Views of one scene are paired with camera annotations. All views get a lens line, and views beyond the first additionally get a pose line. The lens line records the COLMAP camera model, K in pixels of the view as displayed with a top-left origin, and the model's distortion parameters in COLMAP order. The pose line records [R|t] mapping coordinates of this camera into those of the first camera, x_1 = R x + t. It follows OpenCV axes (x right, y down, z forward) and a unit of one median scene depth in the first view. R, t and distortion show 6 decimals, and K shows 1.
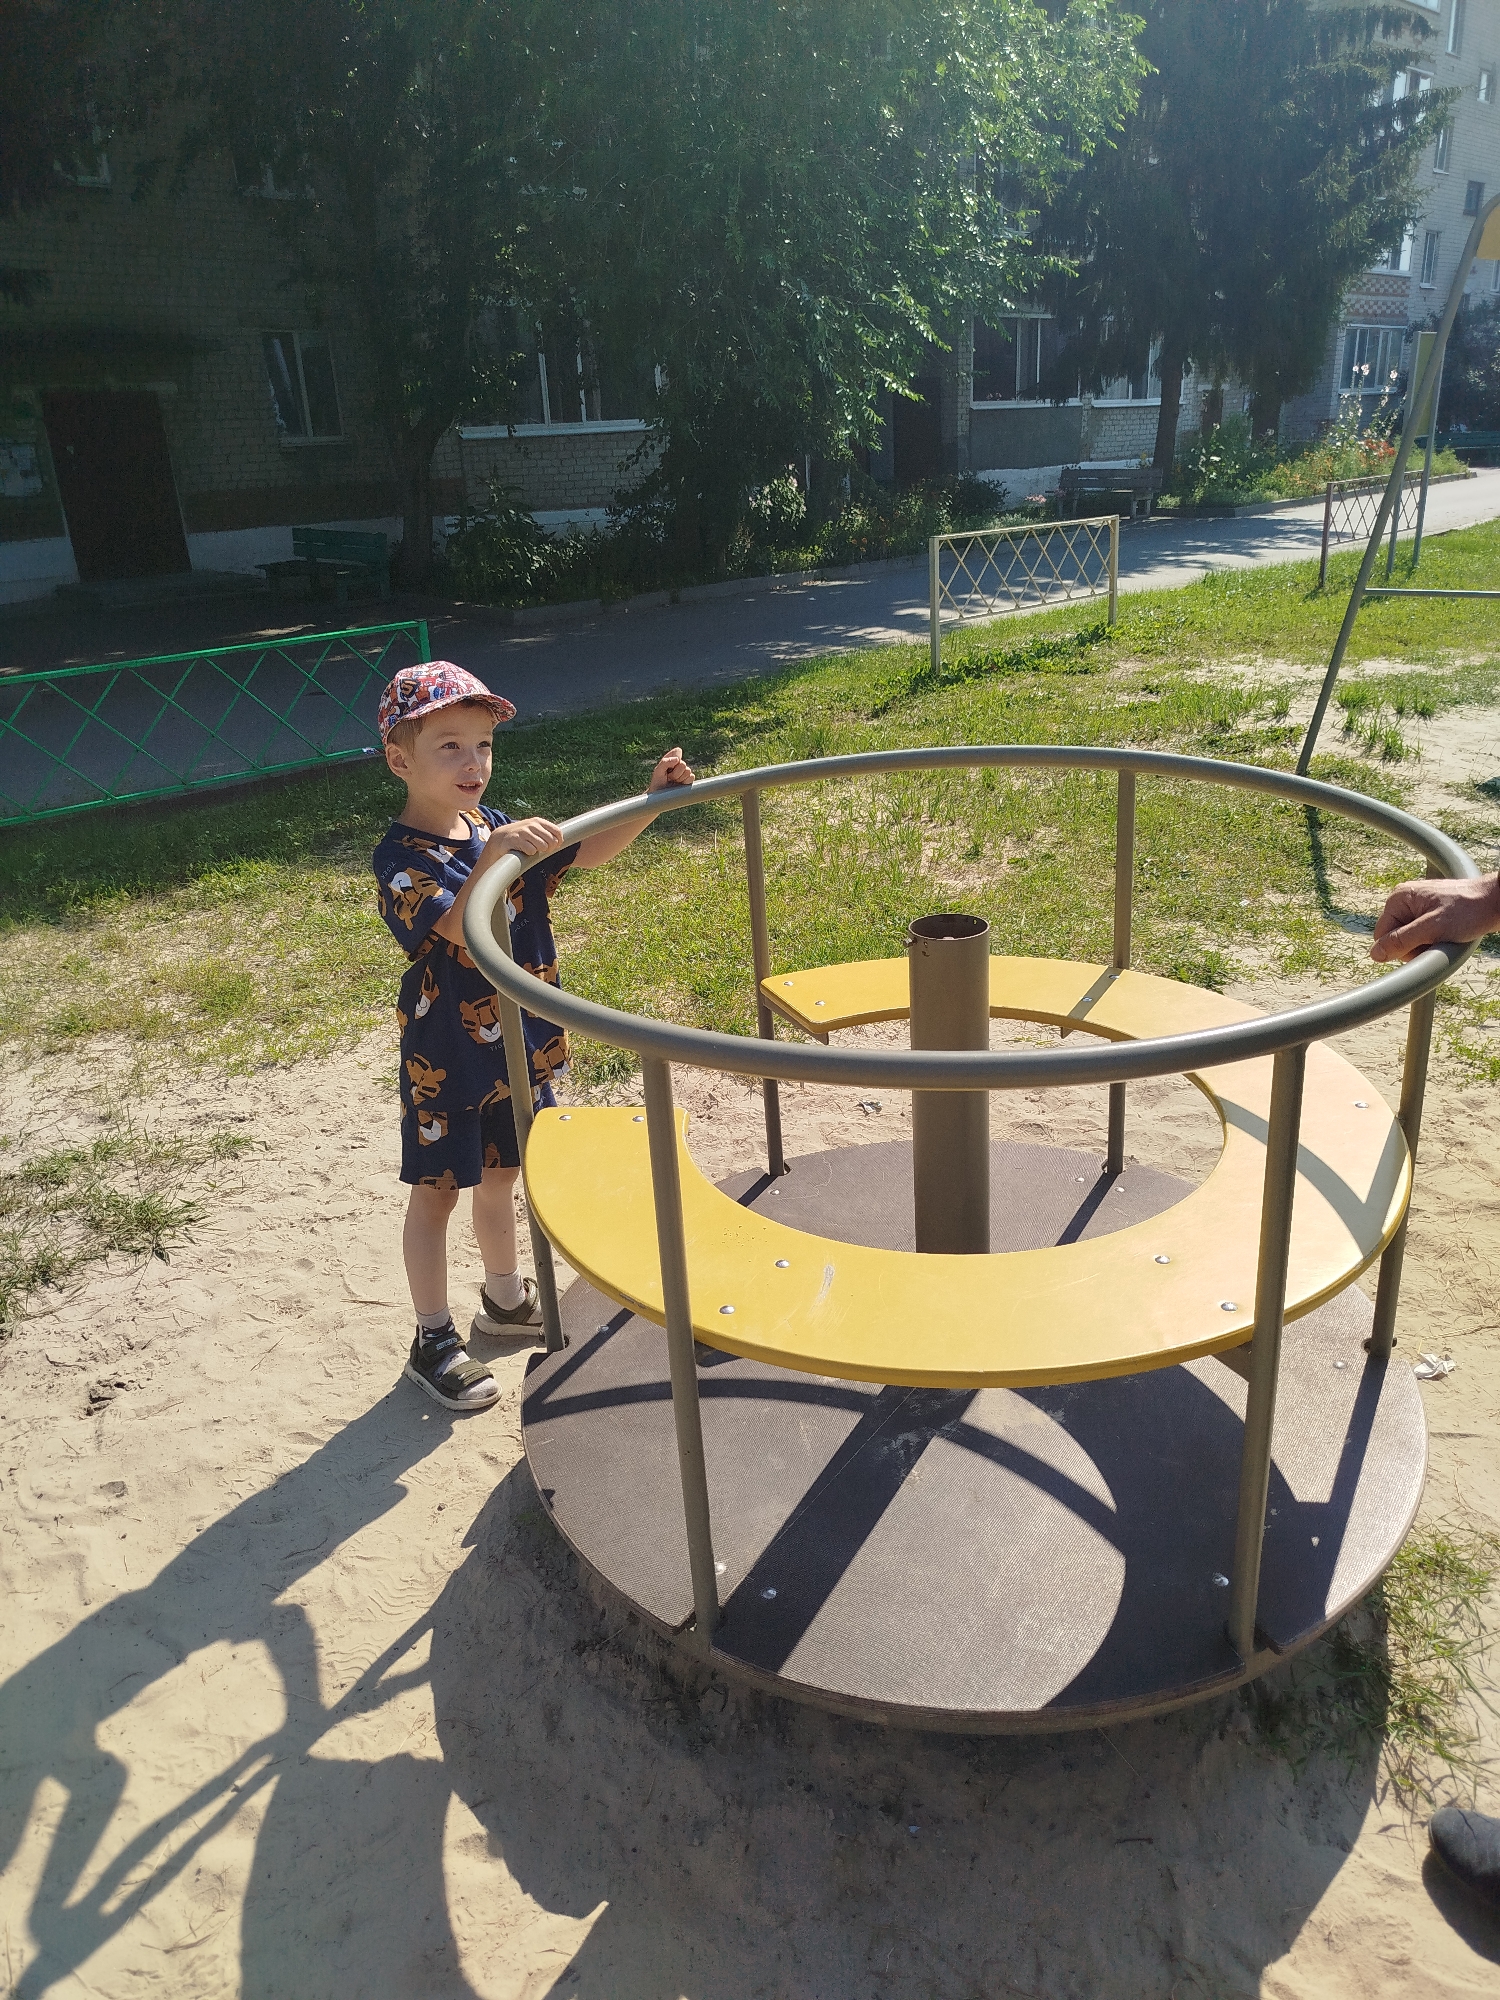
lens RADIAL K [[1406.6, 0, 802.5], [0, 1406.6, 1003.6], [0, 0, 1]] dist [-0.005040, 0.030317]
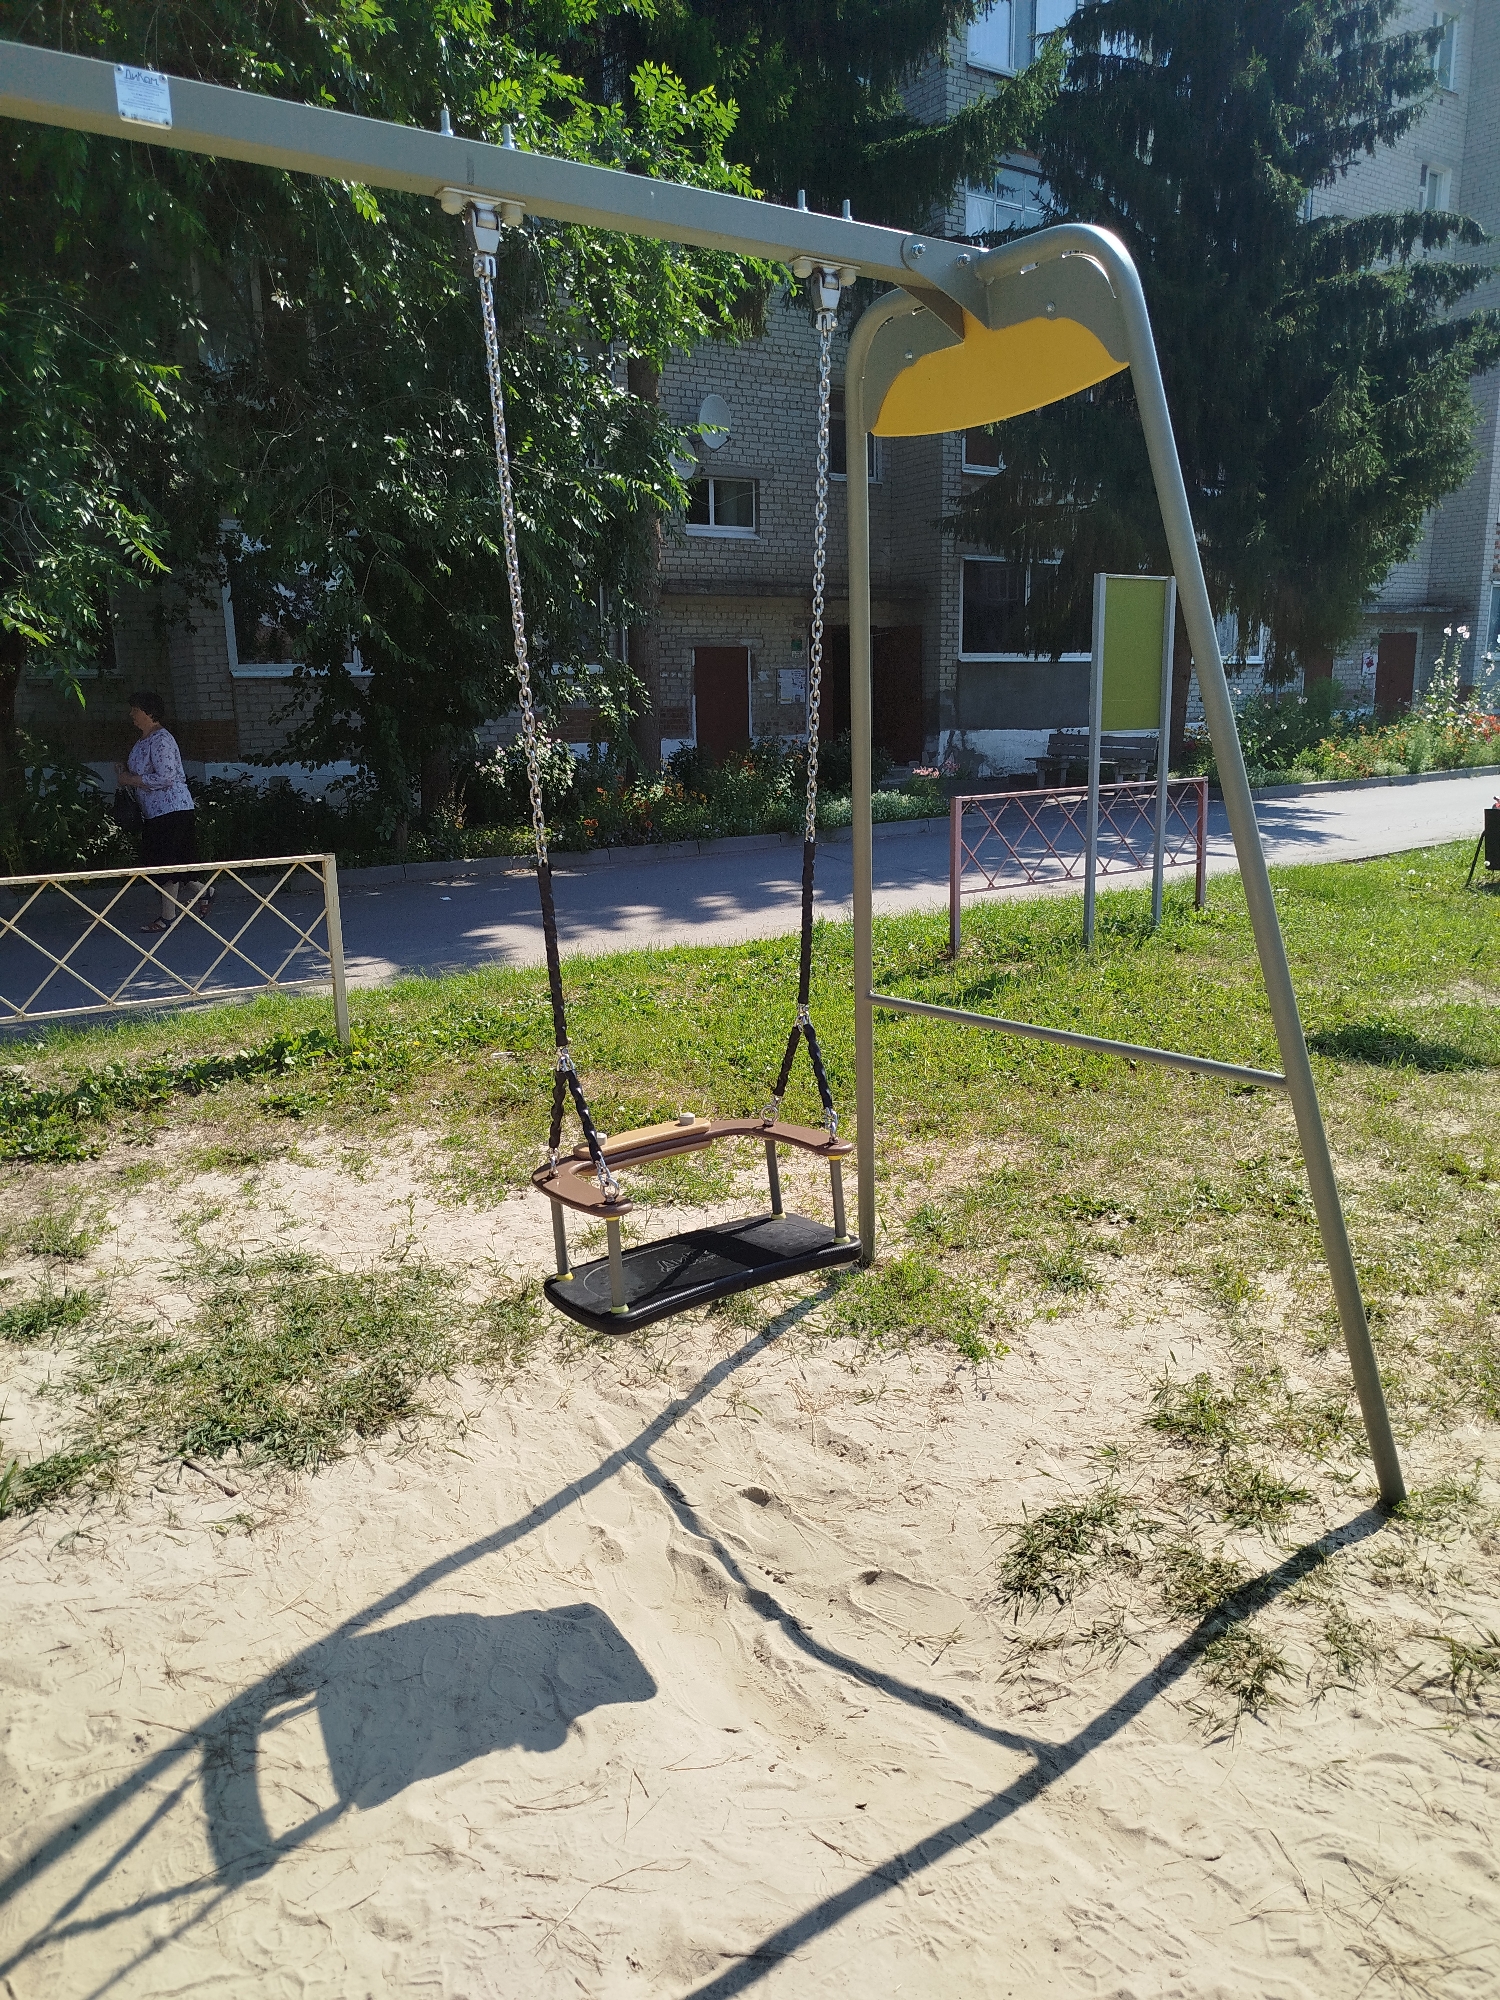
lens RADIAL K [[1406.6, 0, 802.5], [0, 1406.6, 1003.6], [0, 0, 1]] dist [-0.005040, 0.030317]
pose [[0.978746, 0.077914, -0.189701, 0.690027], [-0.105623, 0.984411, -0.140637, -0.292268], [0.175786, 0.157685, 0.971717, 0.618077]]
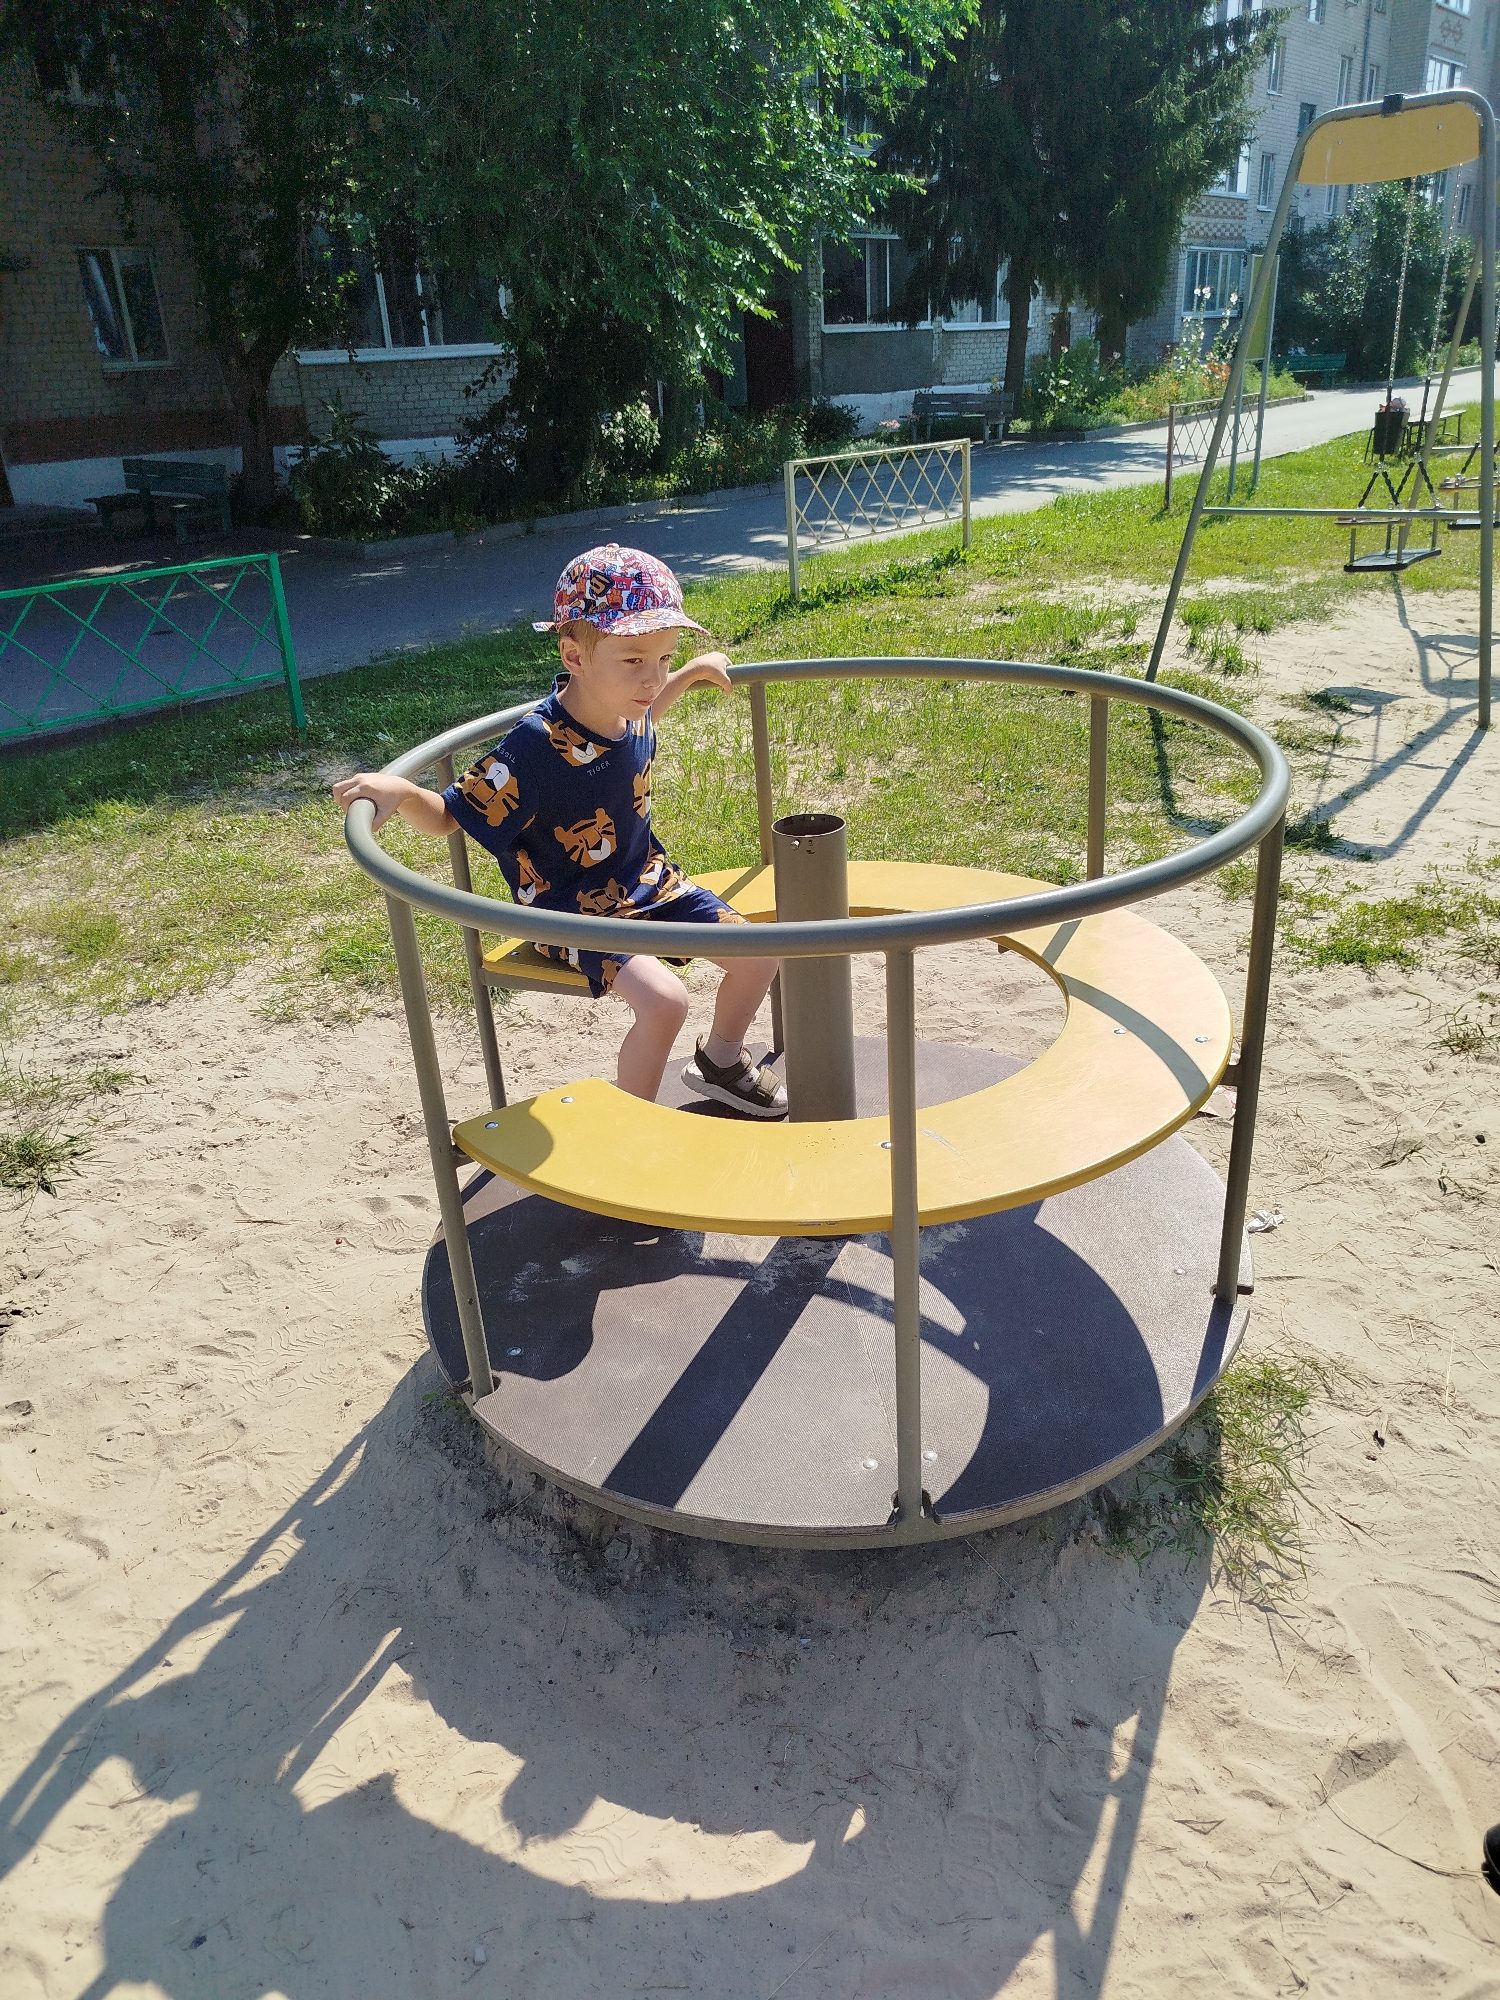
lens RADIAL K [[1406.6, 0, 802.5], [0, 1406.6, 1003.6], [0, 0, 1]] dist [-0.005040, 0.030317]
pose [[0.995411, -0.043015, 0.085475, 0.001471], [0.039148, 0.998155, 0.046415, 0.013178], [-0.087314, -0.042856, 0.995259, -0.029392]]
